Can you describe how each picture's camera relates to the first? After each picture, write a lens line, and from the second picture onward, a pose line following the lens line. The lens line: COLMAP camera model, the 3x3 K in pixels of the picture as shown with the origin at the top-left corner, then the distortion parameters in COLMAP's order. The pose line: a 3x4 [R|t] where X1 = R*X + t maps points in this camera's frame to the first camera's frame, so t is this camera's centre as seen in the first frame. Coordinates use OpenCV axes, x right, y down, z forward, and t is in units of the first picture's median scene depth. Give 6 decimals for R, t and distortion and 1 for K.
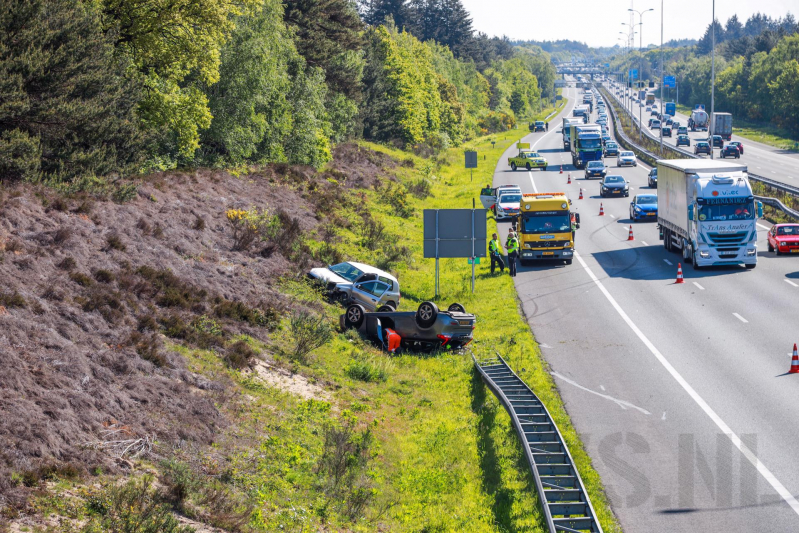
lens RADIAL K [[2090.2, 0, 437.5], [0, 2090.2, 266.6], [0, 0, 1]] dist [0.042449, -0.209960]
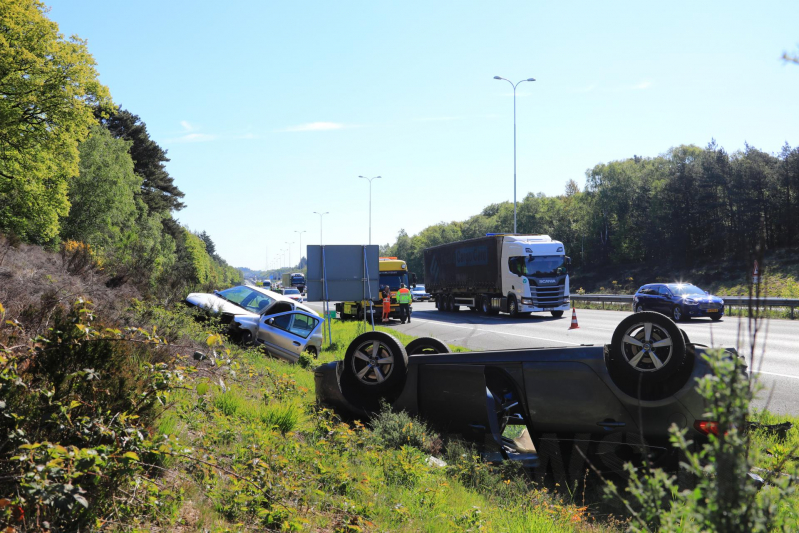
lens RADIAL K [[813.5, 0, 399.5], [0, 813.5, 266.5], [0, 0, 1]] dist [0.010298, 0.004401]
pose [[0.969732, 0.005966, 0.244100, -0.058931], [0.019255, 0.994720, -0.100806, 0.018278], [-0.243413, 0.102455, 0.964496, 0.761065]]
